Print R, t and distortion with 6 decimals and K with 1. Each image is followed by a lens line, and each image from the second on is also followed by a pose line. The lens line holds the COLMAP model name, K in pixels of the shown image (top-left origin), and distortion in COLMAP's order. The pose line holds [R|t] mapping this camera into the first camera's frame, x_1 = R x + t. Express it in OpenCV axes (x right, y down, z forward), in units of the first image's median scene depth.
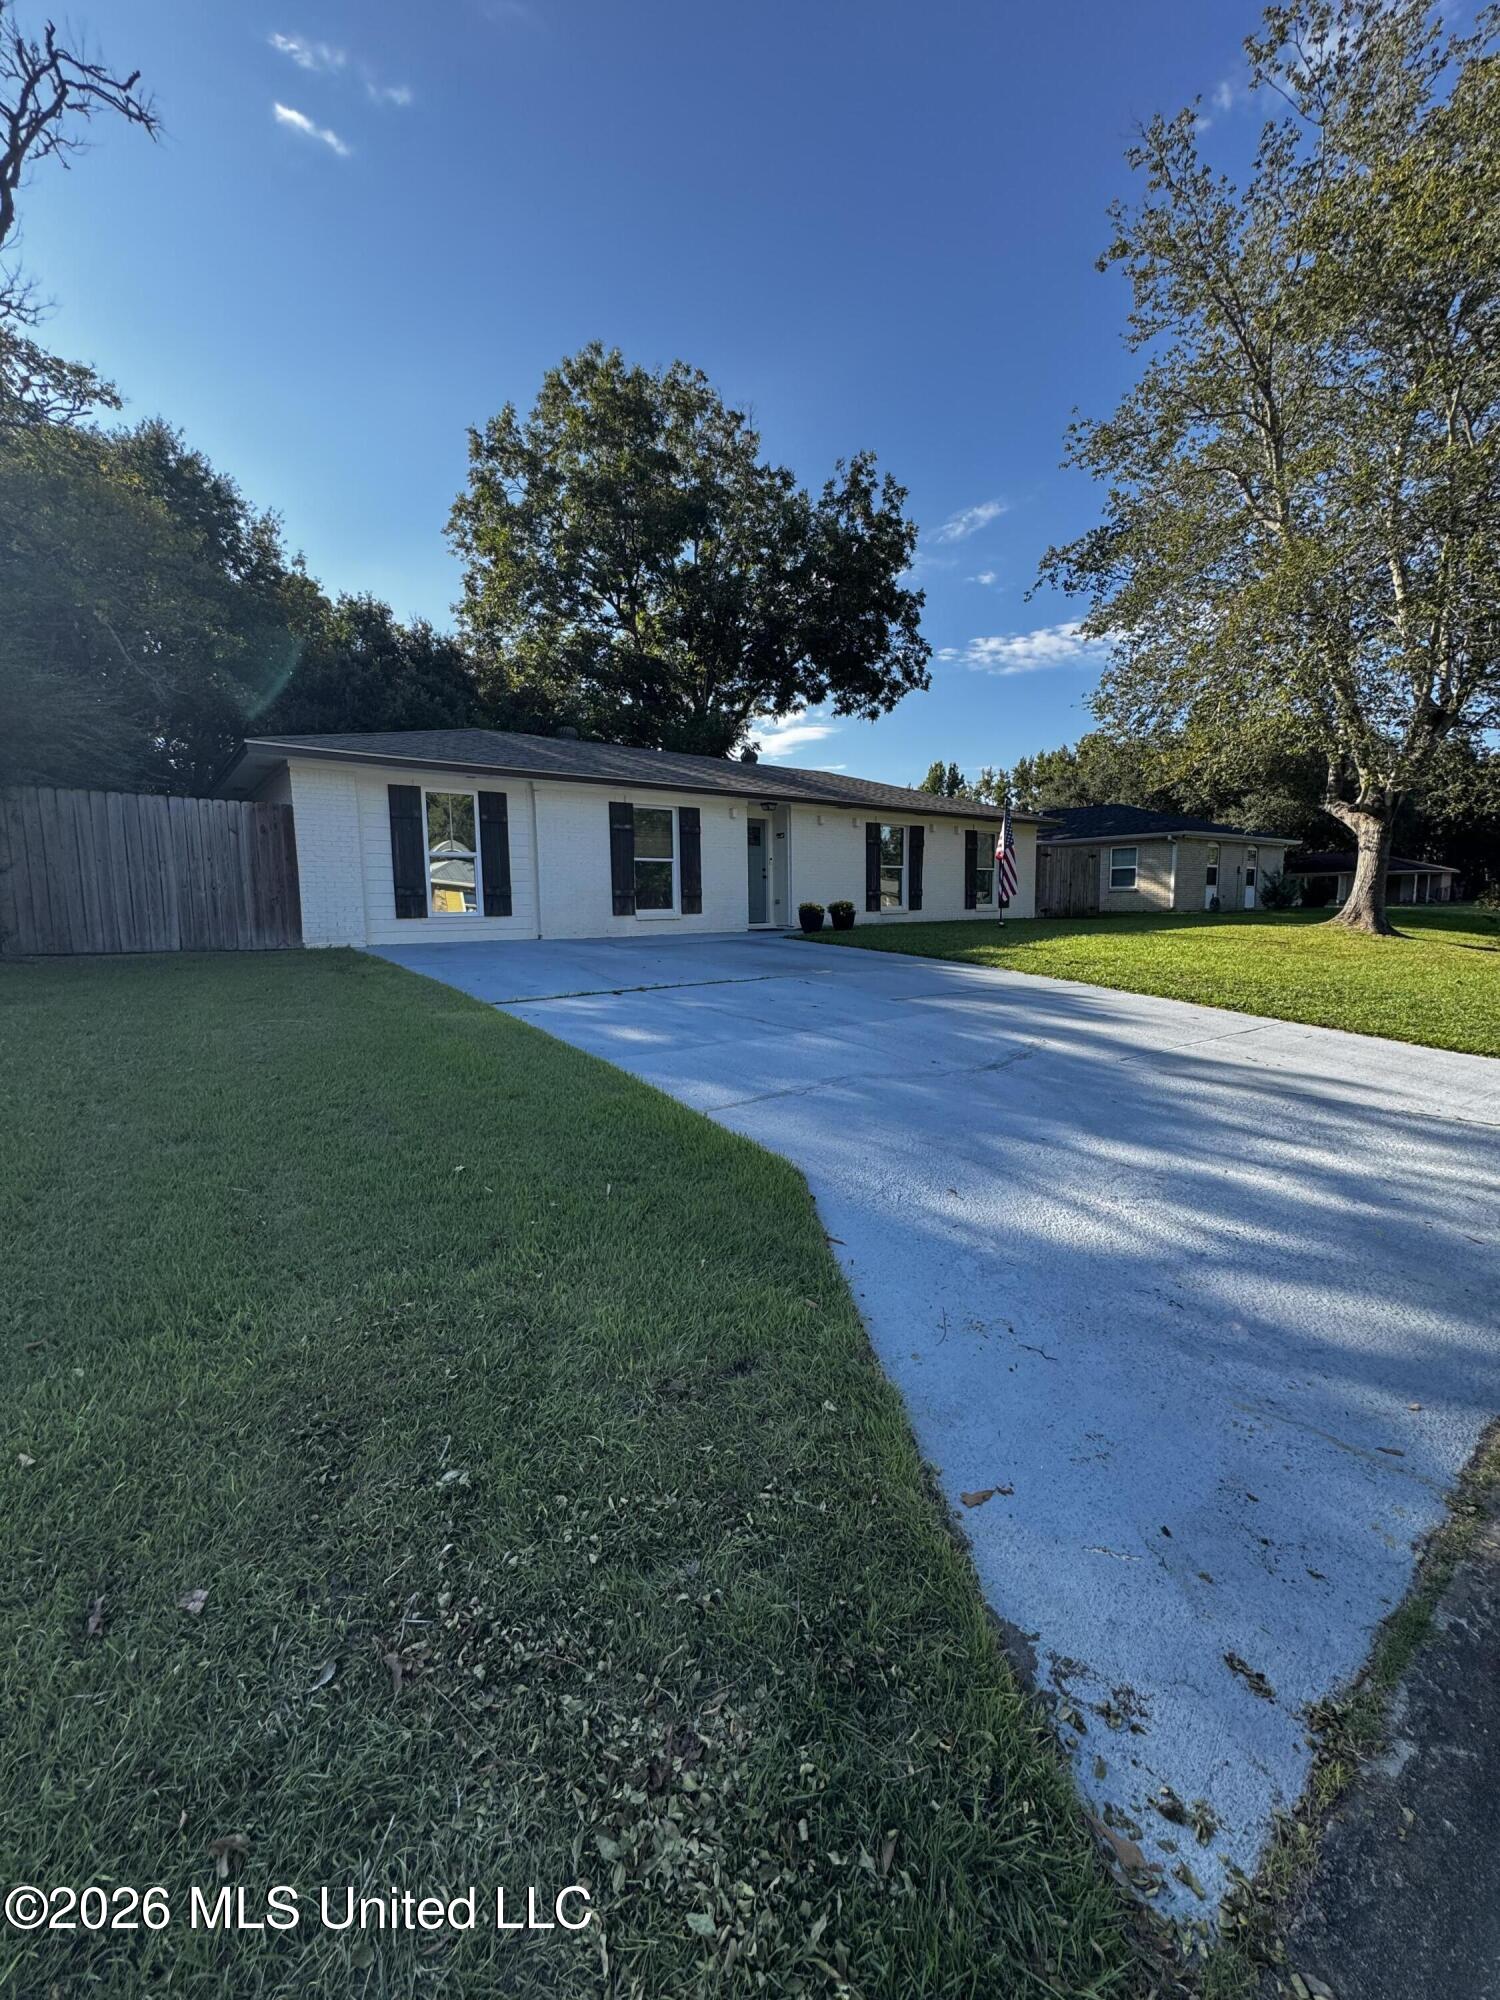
lens RADIAL K [[801.1, 0, 750.0], [0, 801.1, 1000.0], [0, 0, 1]] dist [-0.001416, 0.000441]
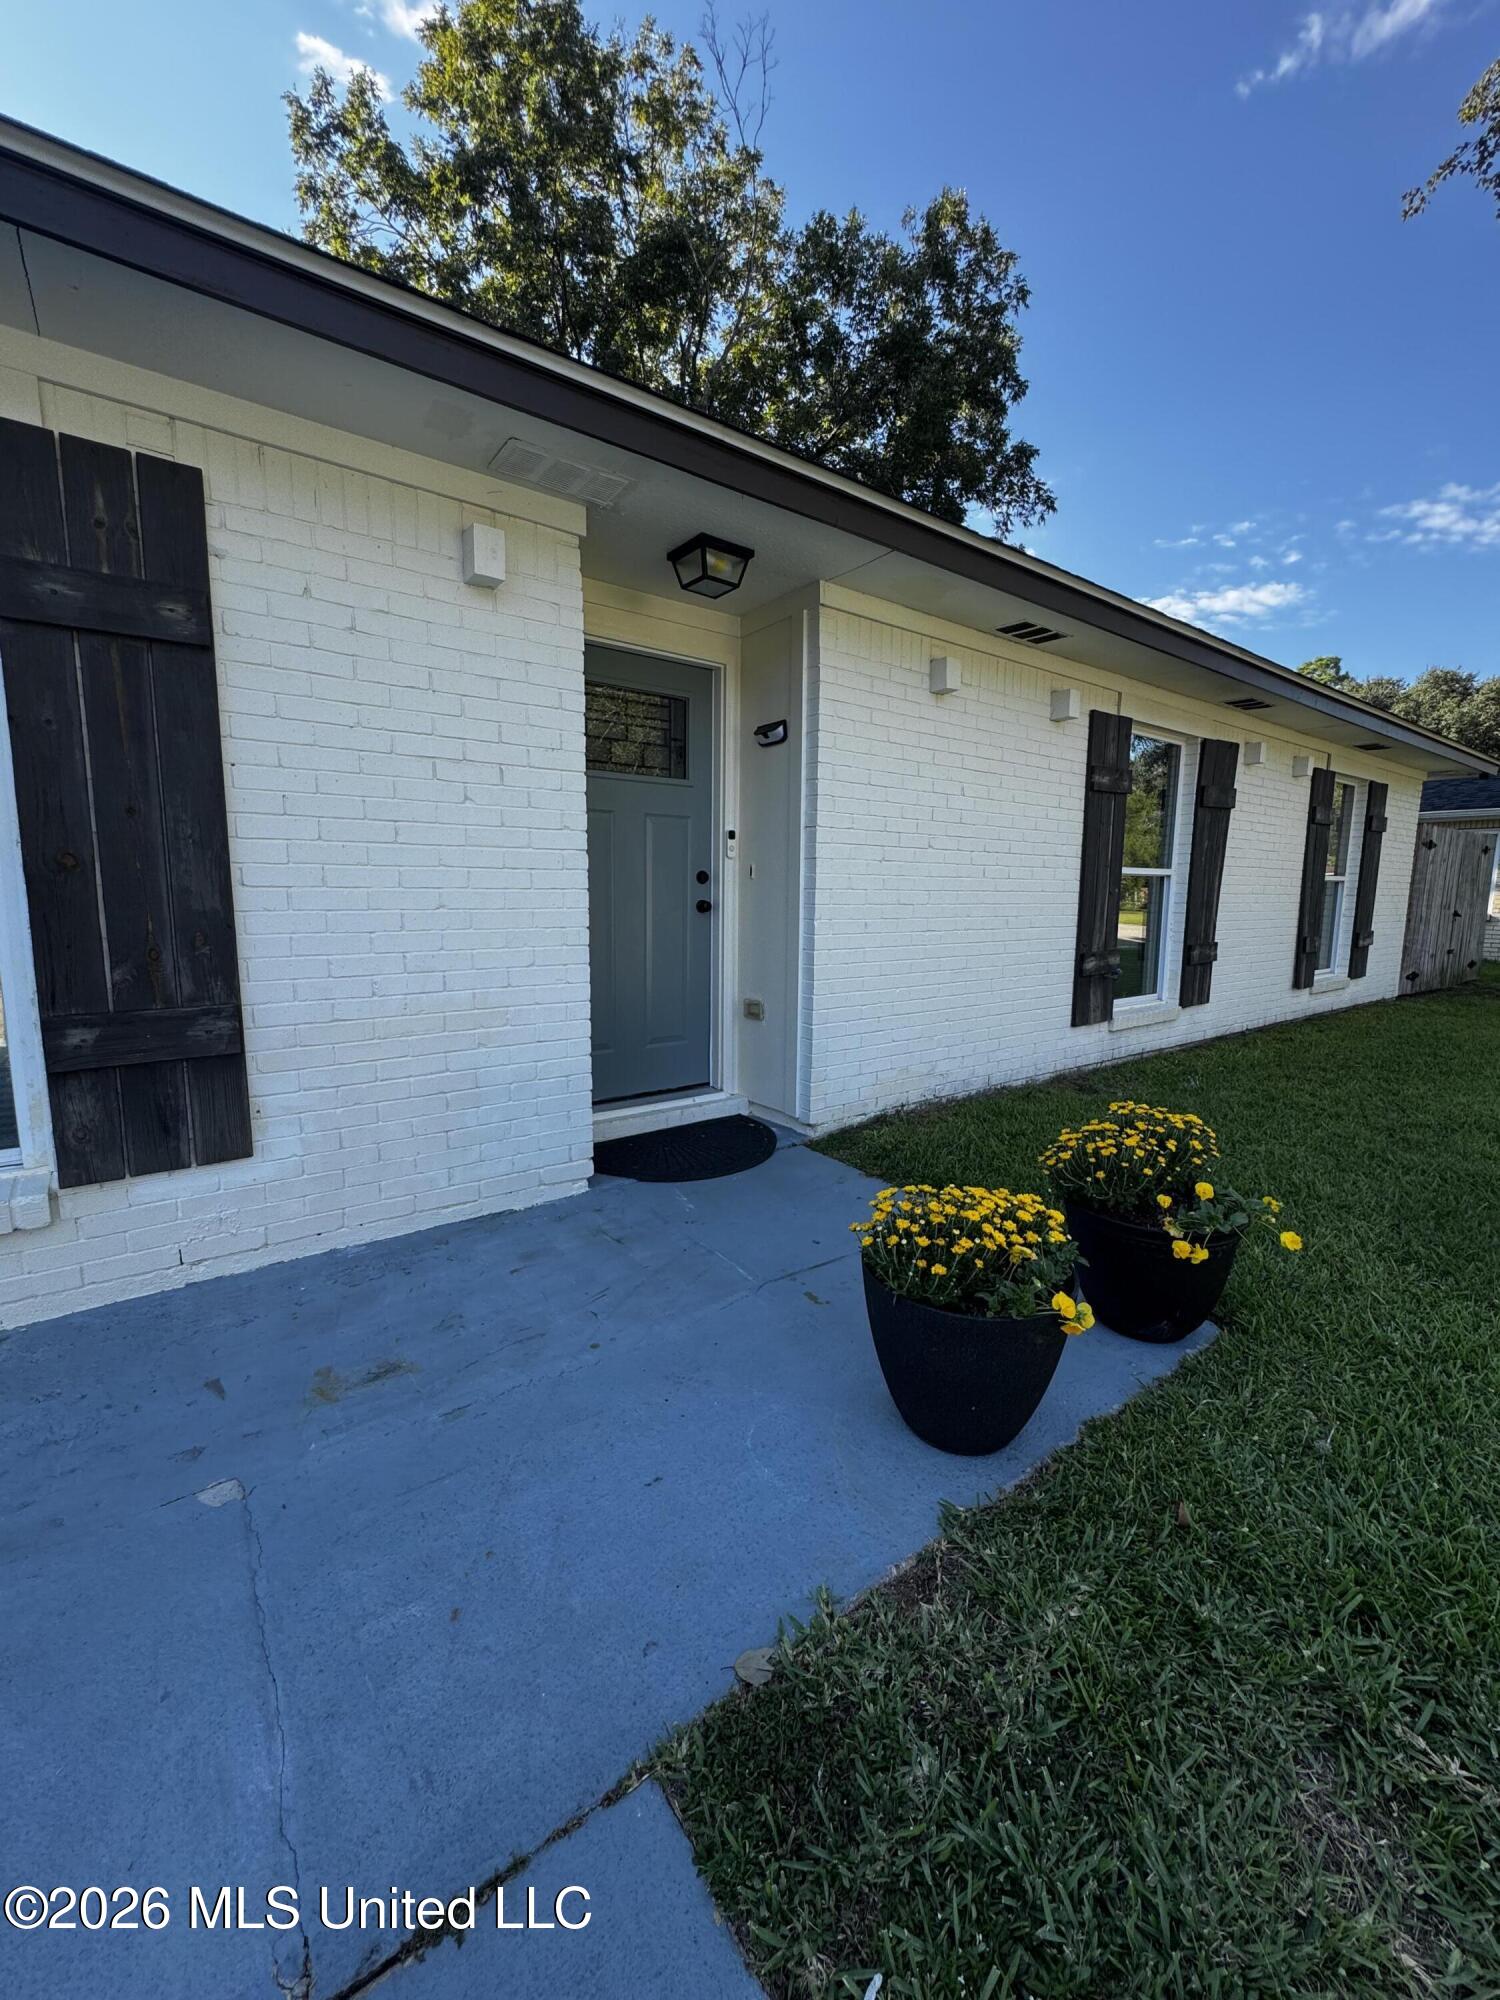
lens RADIAL K [[801.1, 0, 750.0], [0, 801.1, 1000.0], [0, 0, 1]] dist [-0.001416, 0.000441]
pose [[0.999368, 0.027896, -0.022016, 0.034739], [-0.027433, 0.999402, 0.021047, -0.118110], [0.022590, -0.020430, 0.999536, 0.683795]]
